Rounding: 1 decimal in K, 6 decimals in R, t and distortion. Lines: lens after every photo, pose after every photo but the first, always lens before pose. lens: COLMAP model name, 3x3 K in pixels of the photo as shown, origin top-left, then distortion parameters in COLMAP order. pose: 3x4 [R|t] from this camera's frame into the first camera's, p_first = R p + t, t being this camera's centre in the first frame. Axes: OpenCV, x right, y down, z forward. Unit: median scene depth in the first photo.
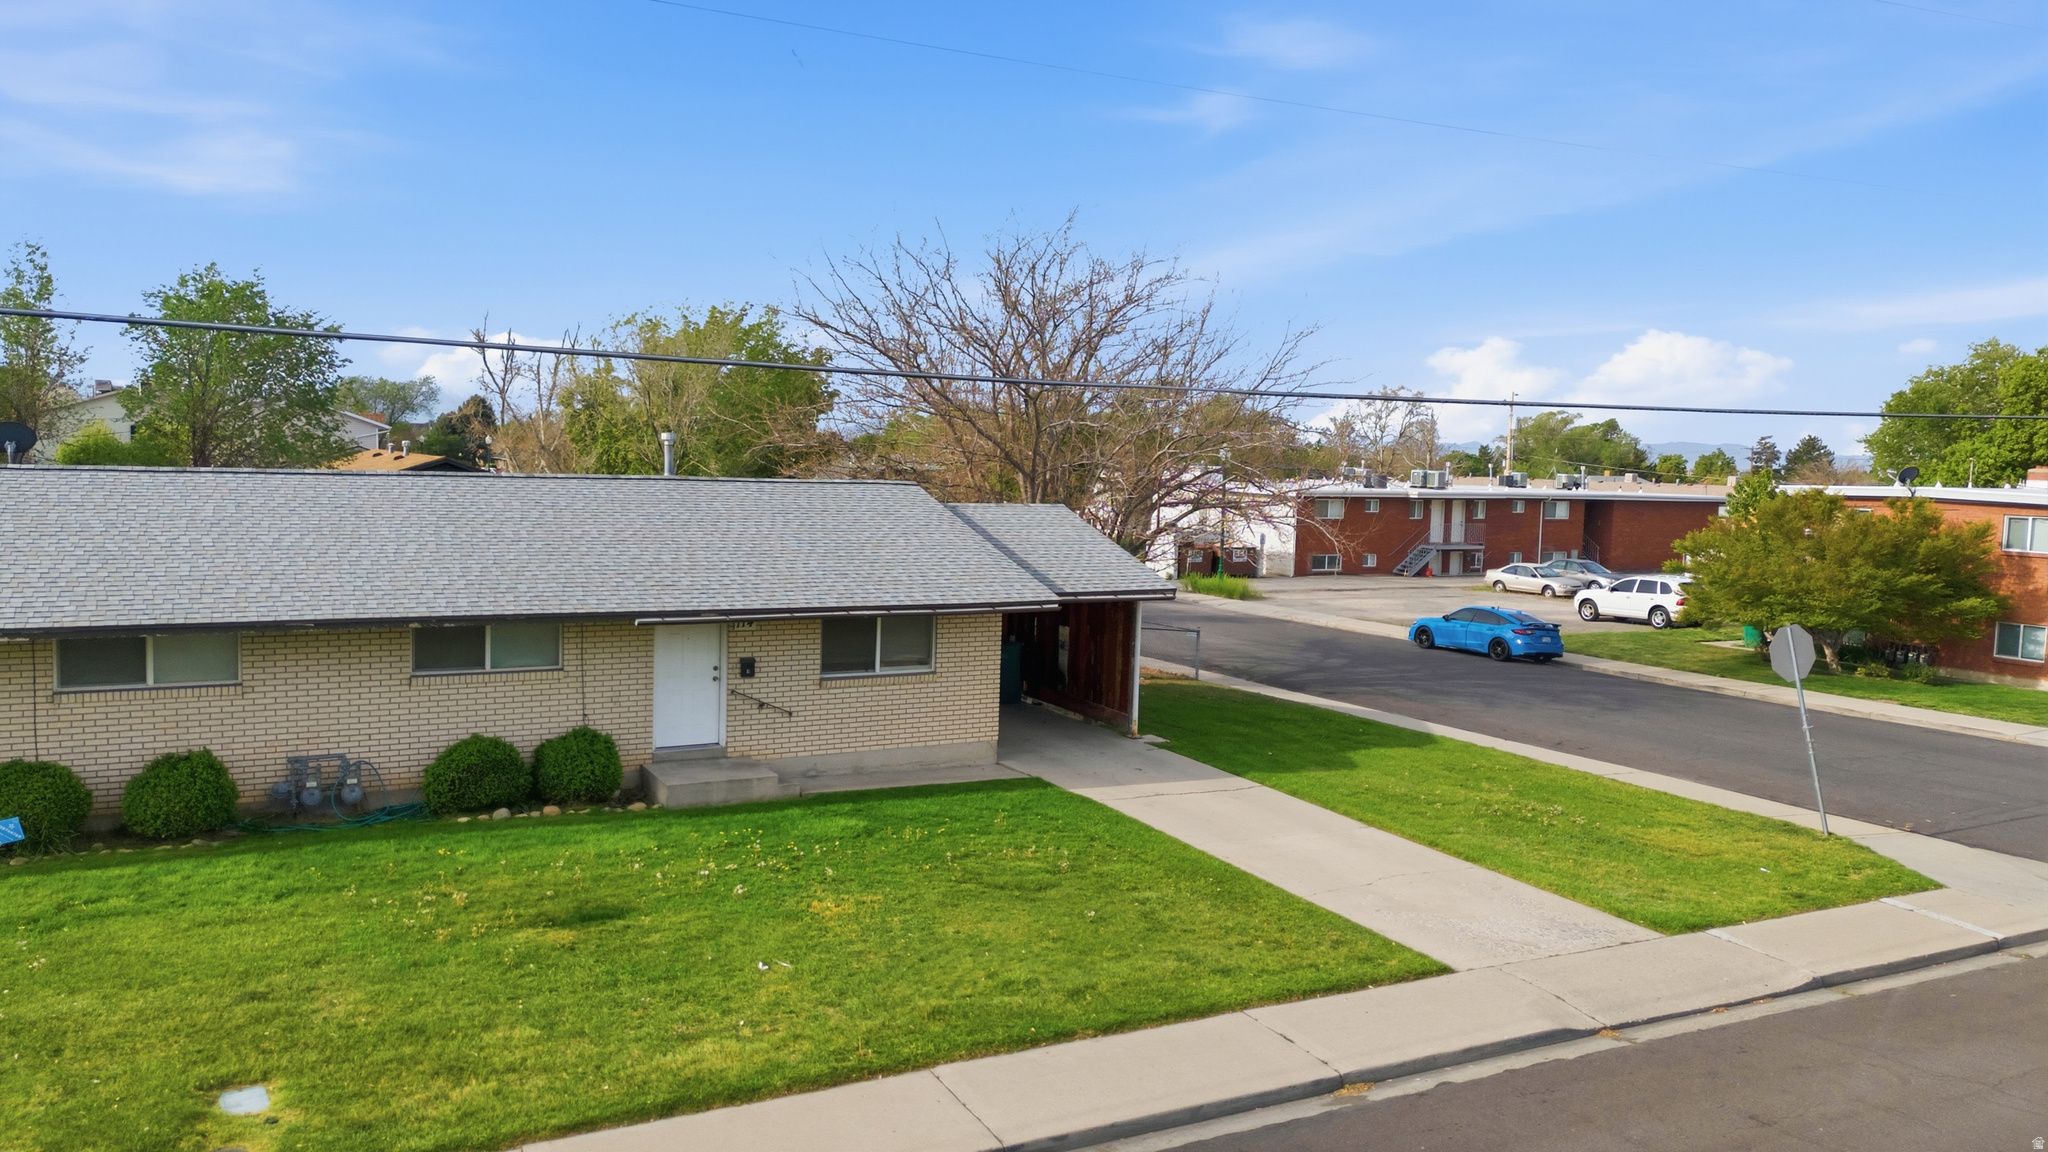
lens RADIAL K [[1493.4, 0, 1024.0], [0, 1493.4, 576.0], [0, 0, 1]] dist [0.075053, -0.063026]
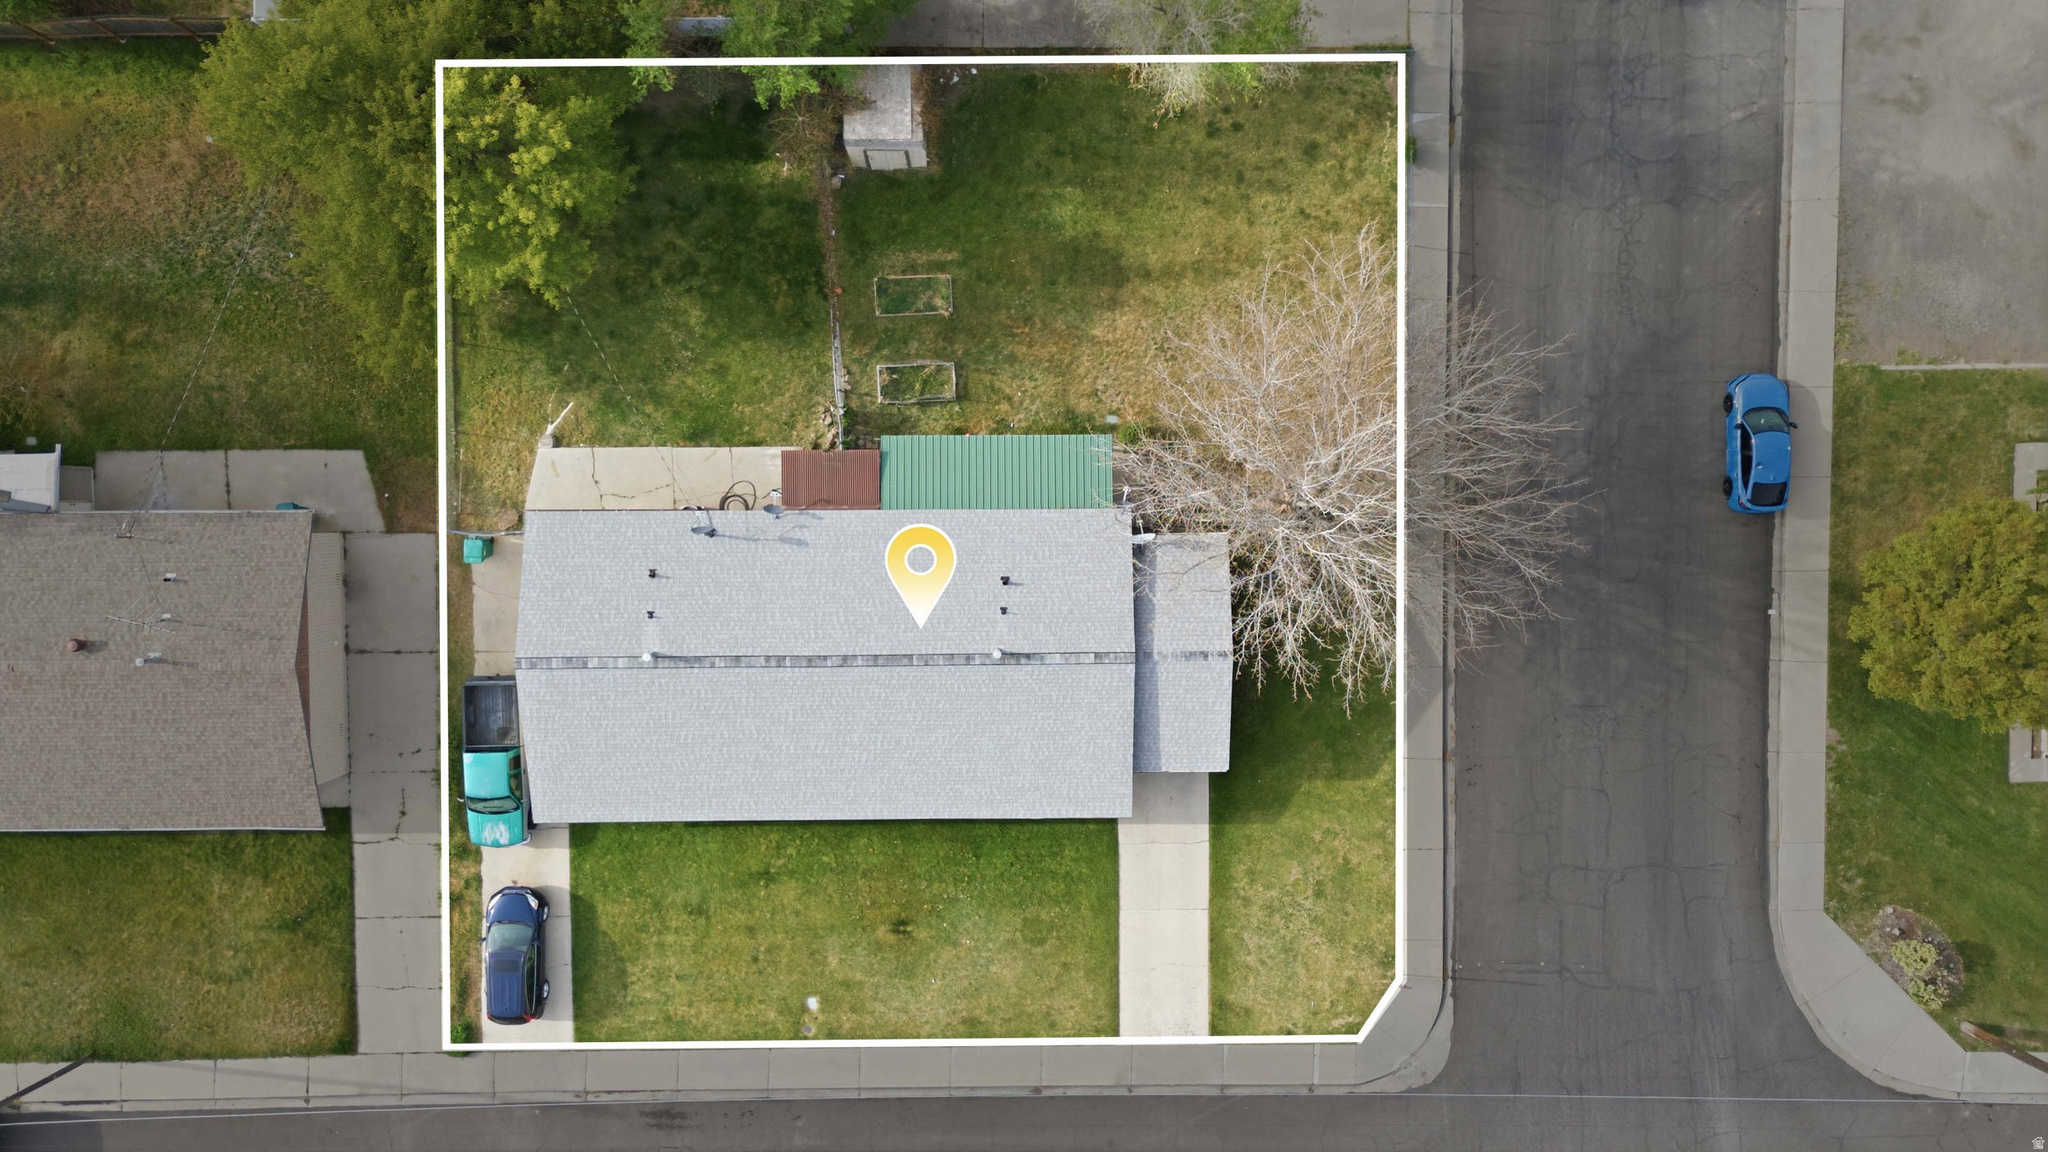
lens RADIAL K [[1493.4, 0, 1024.0], [0, 1493.4, 576.0], [0, 0, 1]] dist [0.075053, -0.063026]
pose [[0.877134, 0.480075, -0.012813, -0.283873], [-0.010732, 0.046269, 0.998871, -2.434322], [0.480126, -0.876006, 0.045736, 1.256513]]
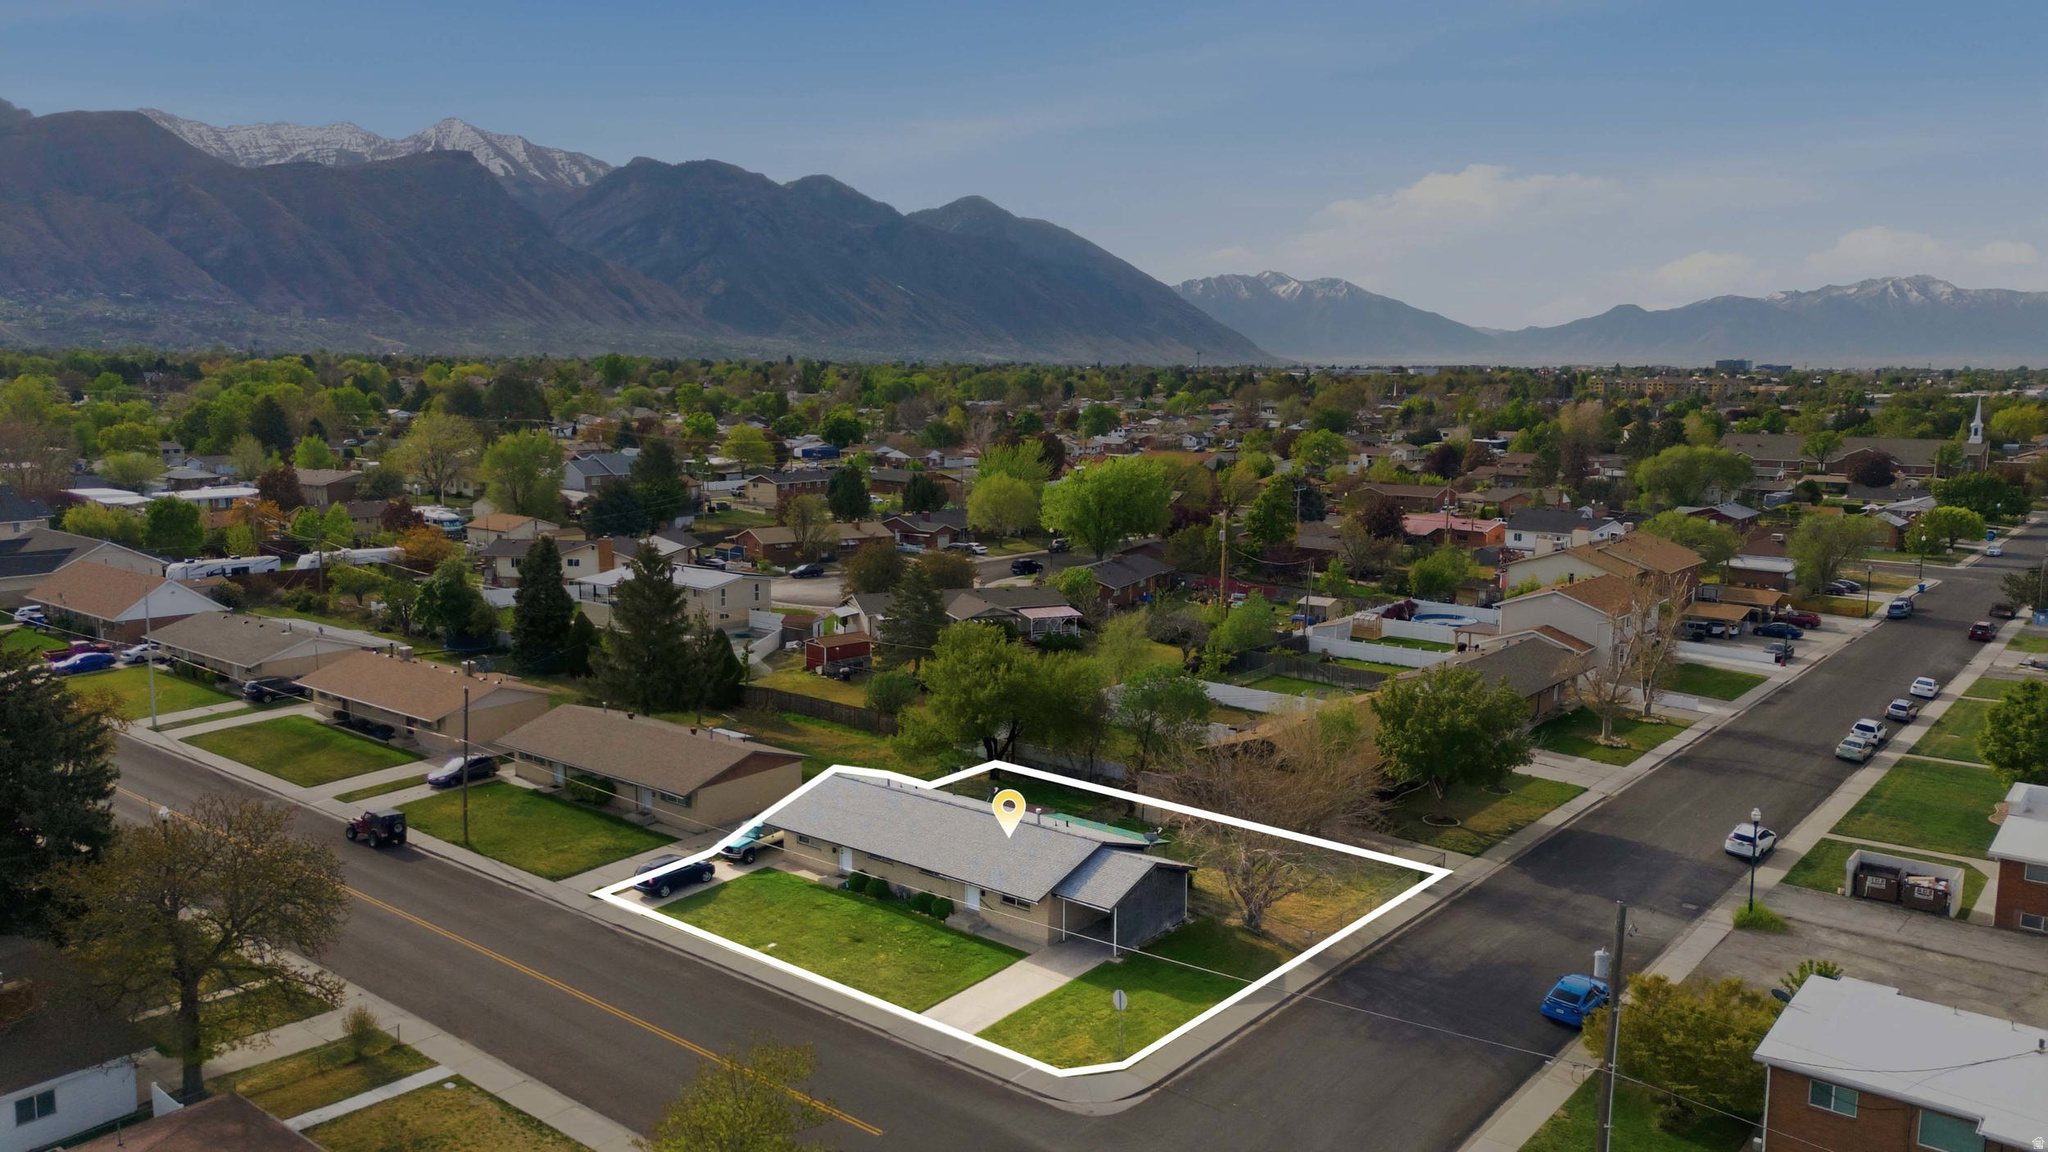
lens RADIAL K [[1493.4, 0, 1024.0], [0, 1493.4, 576.0], [0, 0, 1]] dist [0.075053, -0.063026]
pose [[0.378053, 0.108419, -0.919413, 3.198178], [-0.071181, 0.993583, 0.087897, -1.060754], [0.923043, 0.032215, 0.383345, -0.305372]]
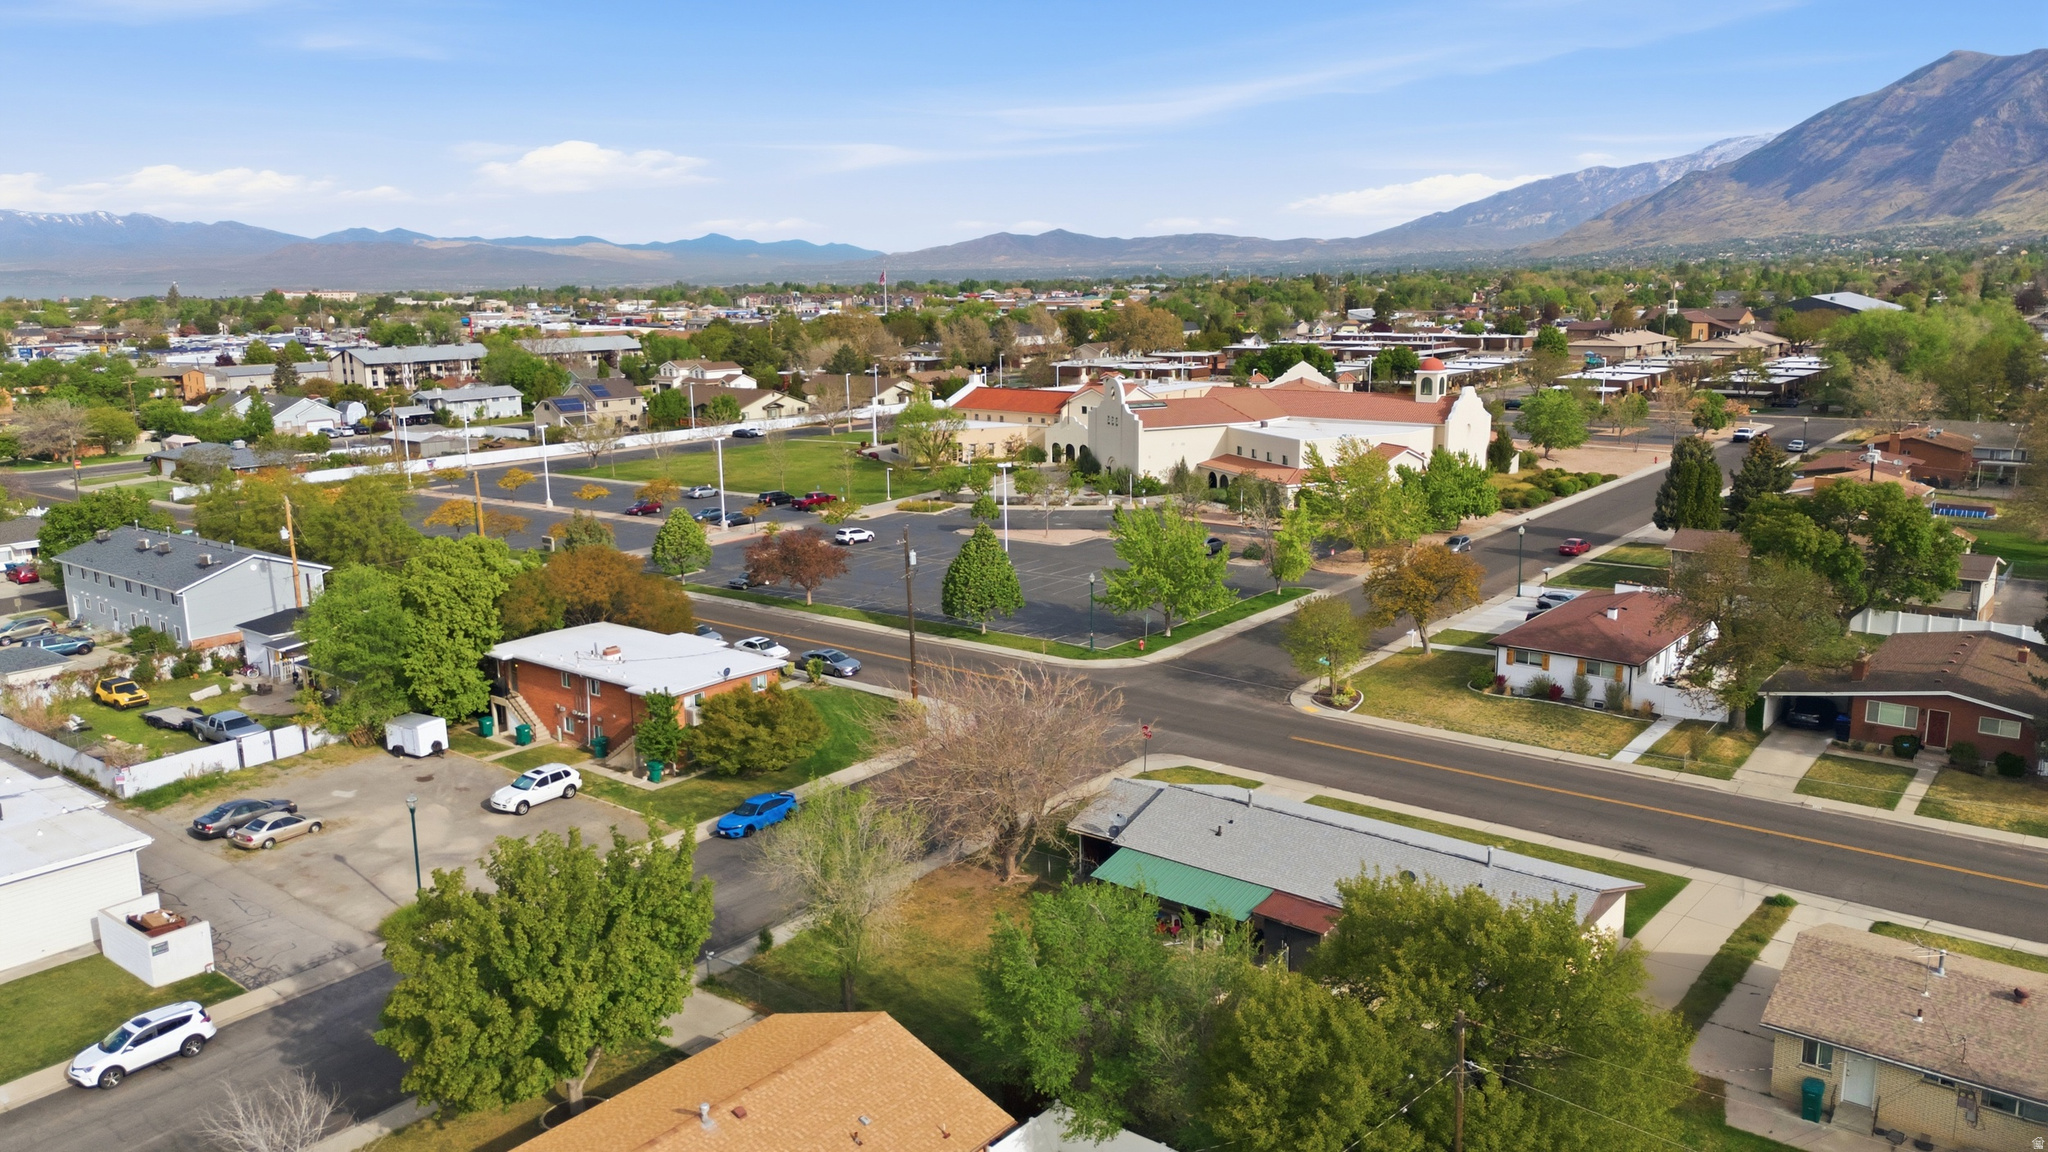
lens RADIAL K [[1493.4, 0, 1024.0], [0, 1493.4, 576.0], [0, 0, 1]] dist [0.075053, -0.063026]
pose [[-0.363903, -0.207312, 0.908073, -3.139135], [0.094012, 0.961762, 0.257244, -1.537895], [-0.926680, 0.178982, -0.330498, 2.779238]]
